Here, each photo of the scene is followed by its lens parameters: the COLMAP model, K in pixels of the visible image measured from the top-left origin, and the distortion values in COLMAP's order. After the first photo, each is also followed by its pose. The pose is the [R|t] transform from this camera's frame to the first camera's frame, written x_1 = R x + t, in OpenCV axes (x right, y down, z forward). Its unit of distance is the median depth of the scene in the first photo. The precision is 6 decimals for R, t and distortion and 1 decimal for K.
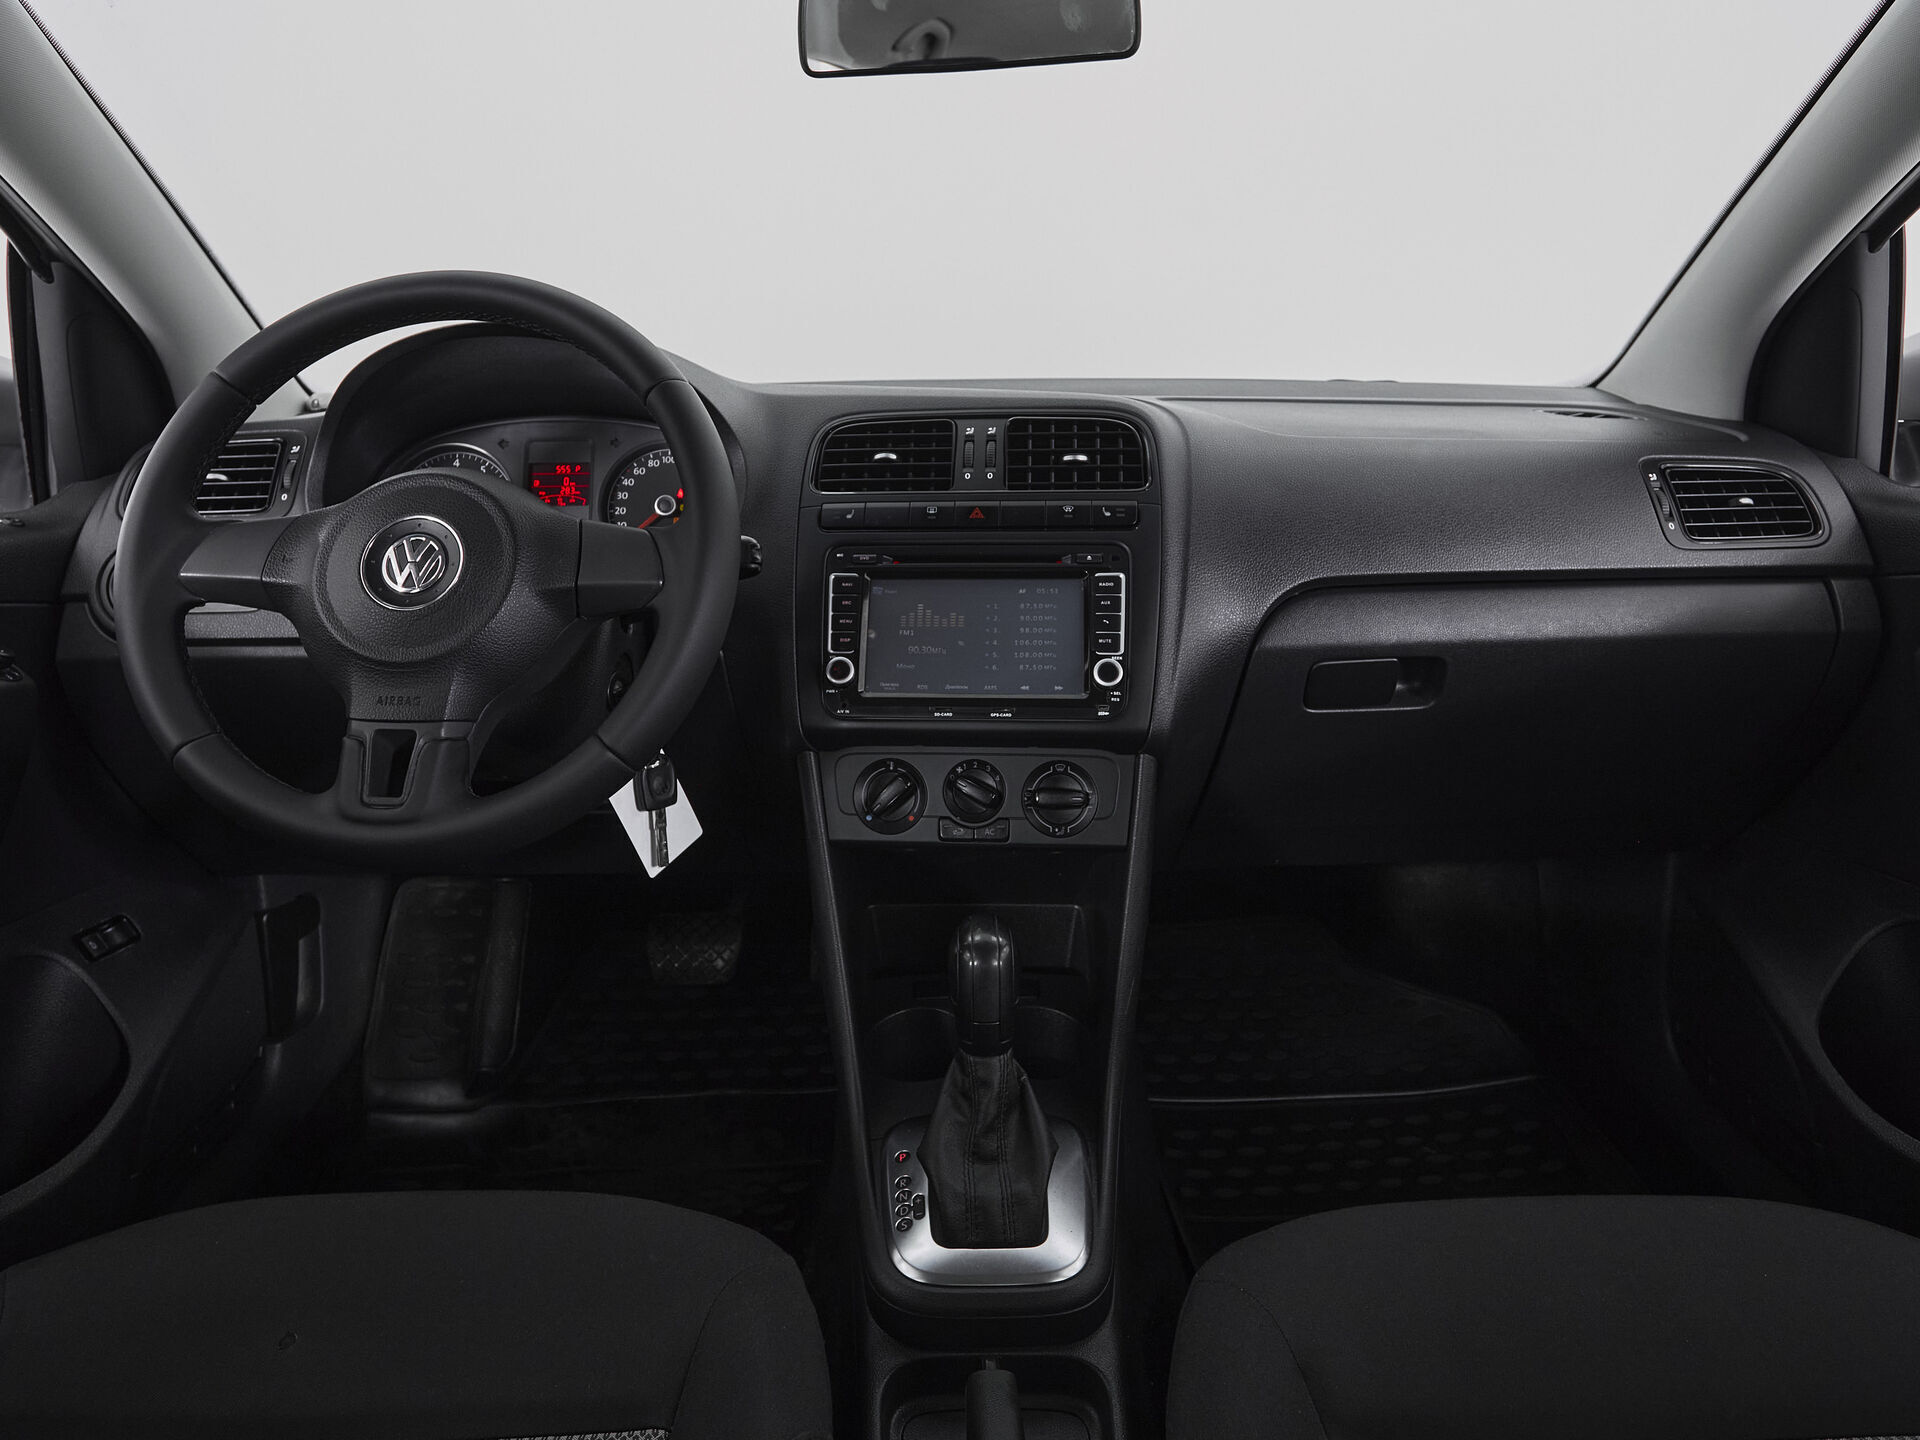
lens RADIAL K [[1200.0, 0, 939.1], [0, 1200.0, 607.0], [0, 0, 1]] dist [-0.004206, -0.001449]
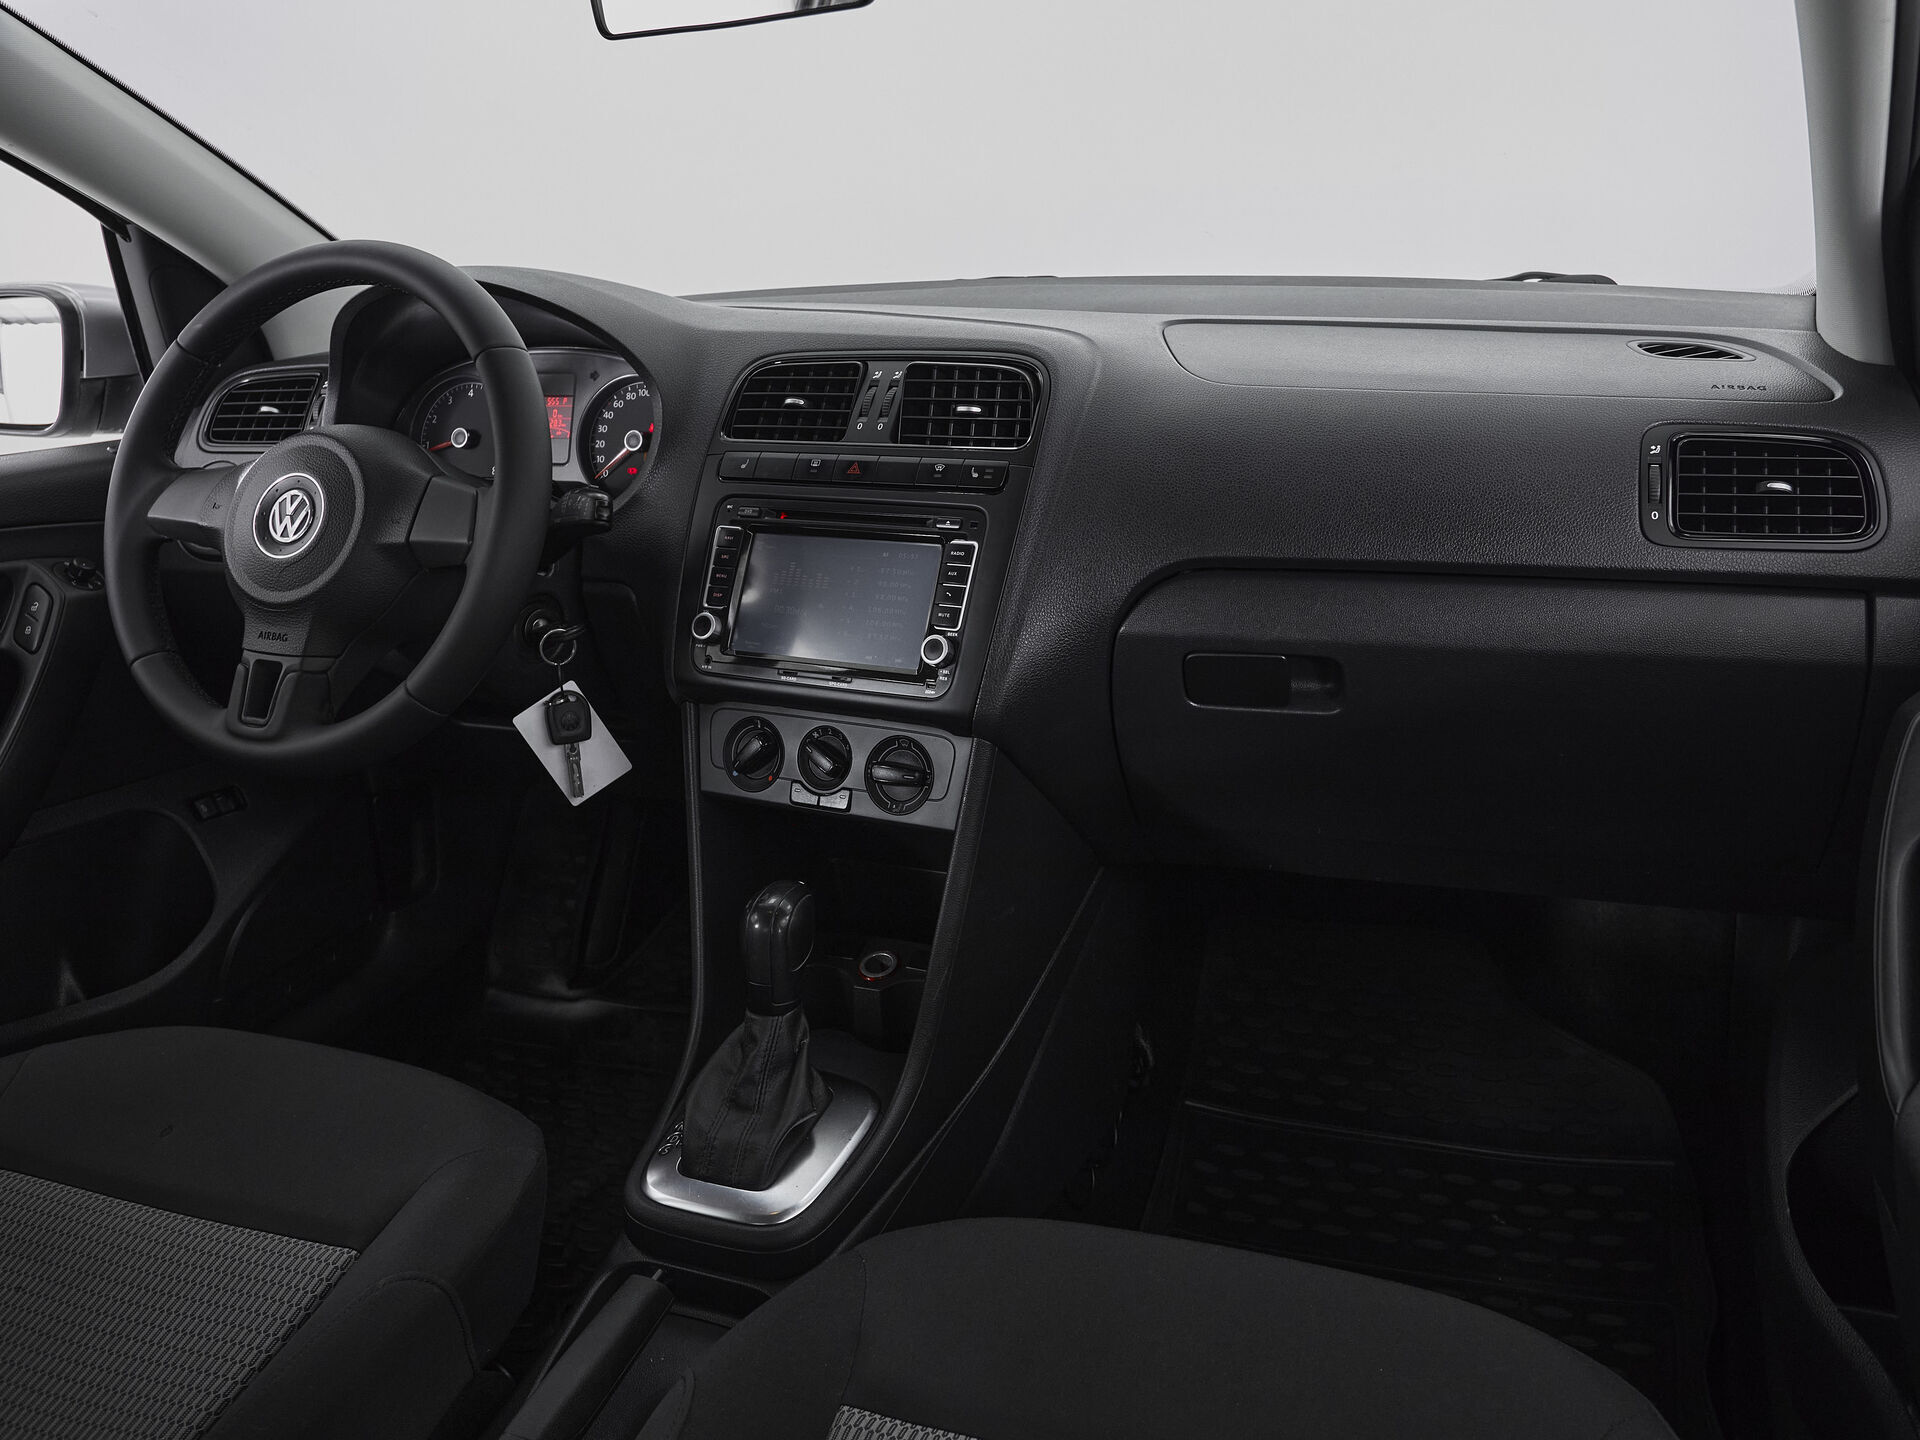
lens RADIAL K [[1522.0, 0, 1013.1], [0, 1522.0, 648.0], [0, 0, 1]] dist [-0.063562, 0.068705]
pose [[0.934862, 0.075937, -0.346795, 0.581427], [-0.033177, 0.991268, 0.127622, -0.096039], [0.353458, -0.107803, 0.929218, -0.083686]]
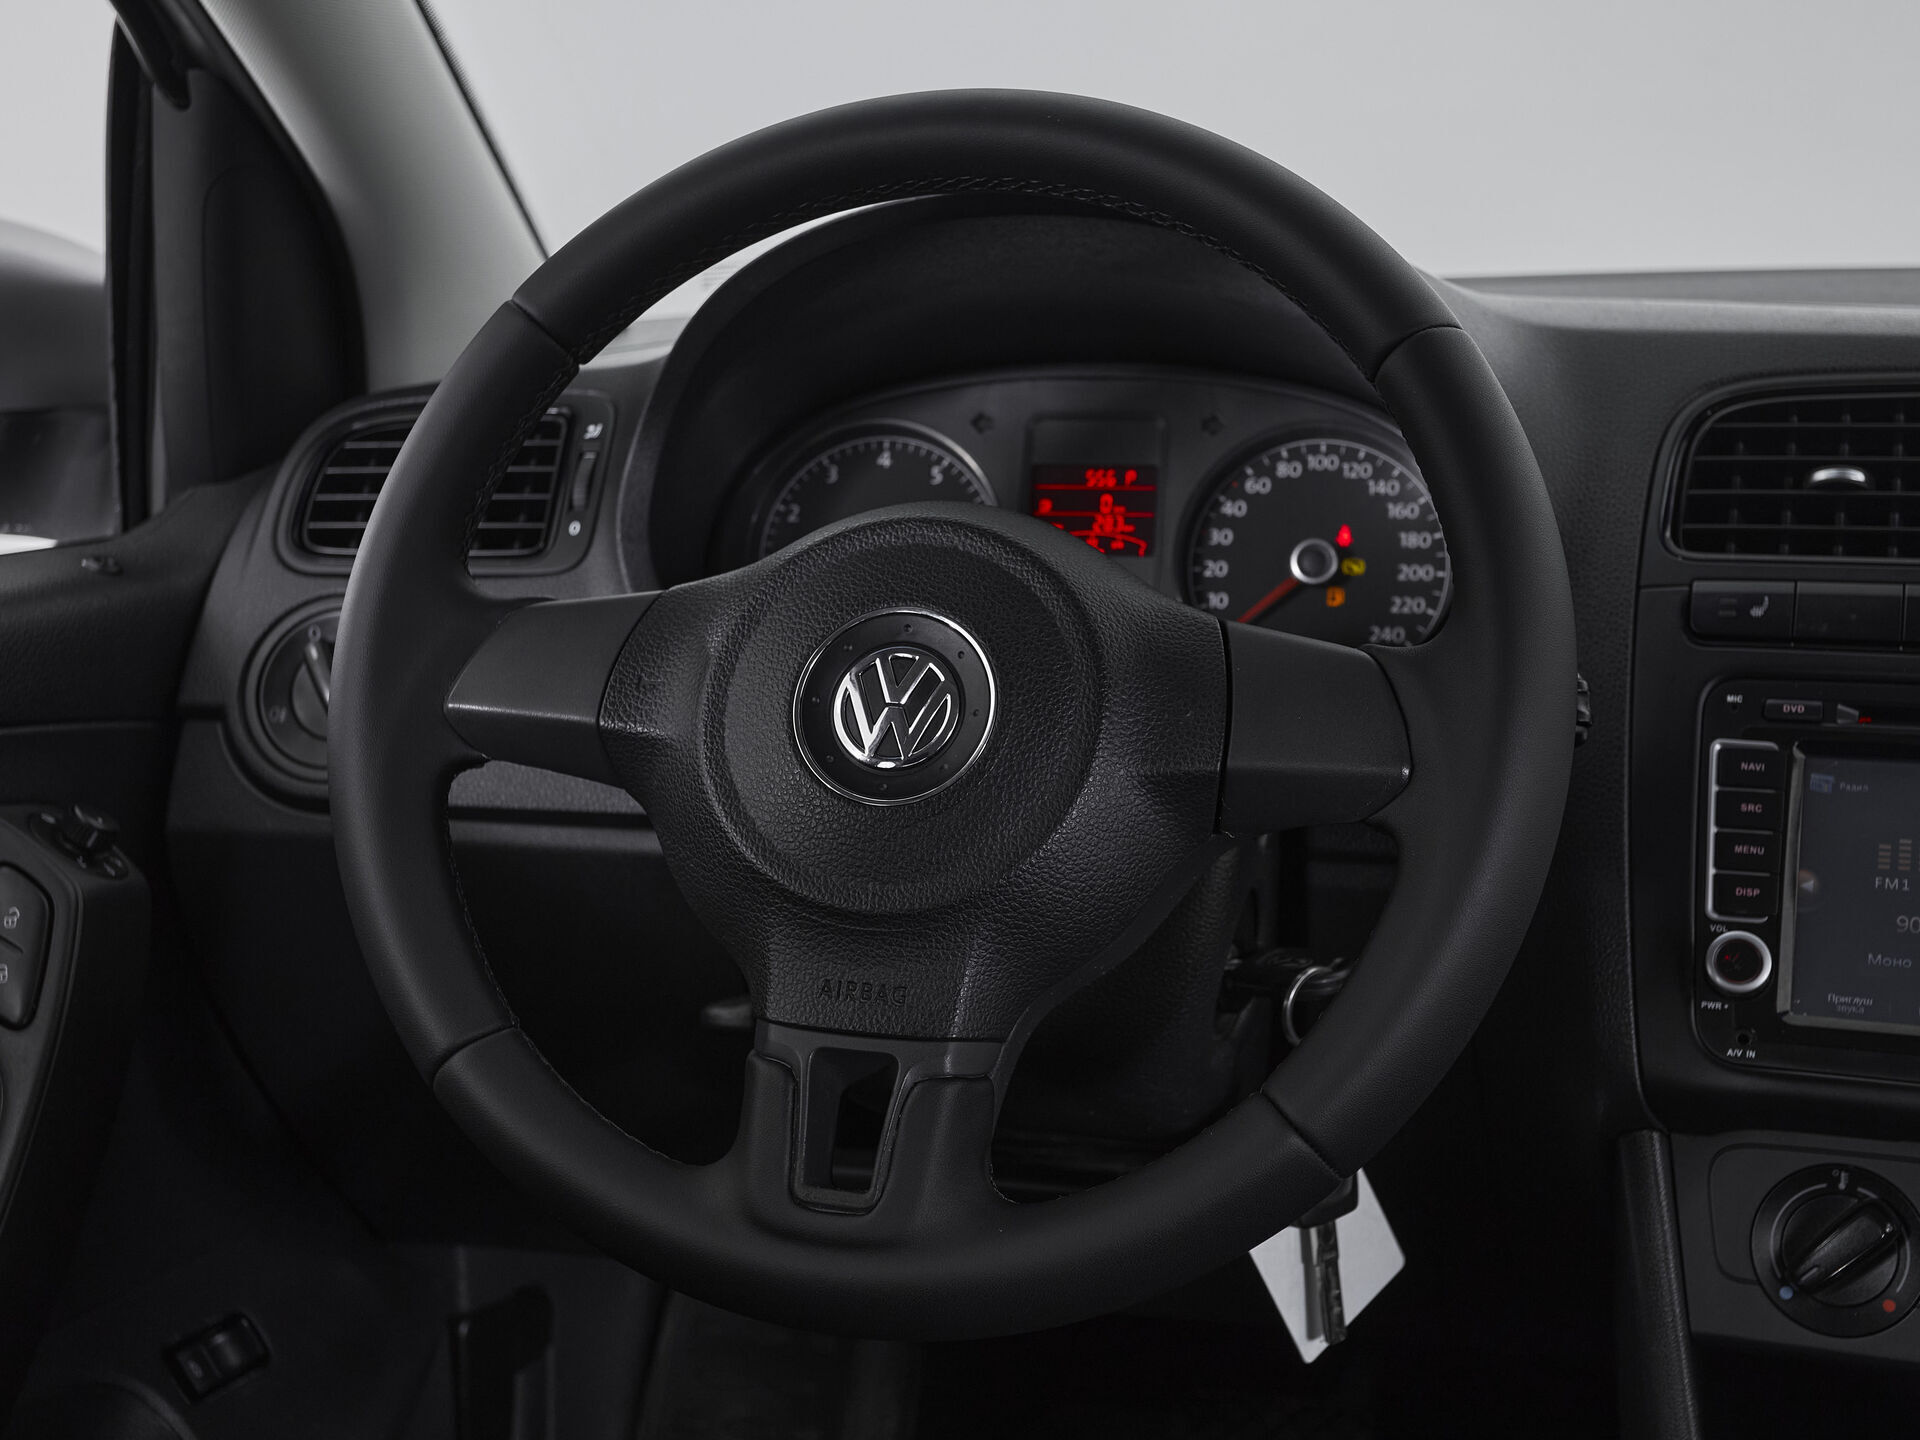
lens RADIAL K [[2500.1, 0, 960.0], [0, 2500.1, 720.0], [0, 0, 1]] dist [0.003068, 0.127601]
pose [[0.968023, 0.047151, -0.246390, -0.133979], [-0.042074, 0.998780, 0.025835, -0.047905], [0.247308, -0.014642, 0.968826, 0.021547]]
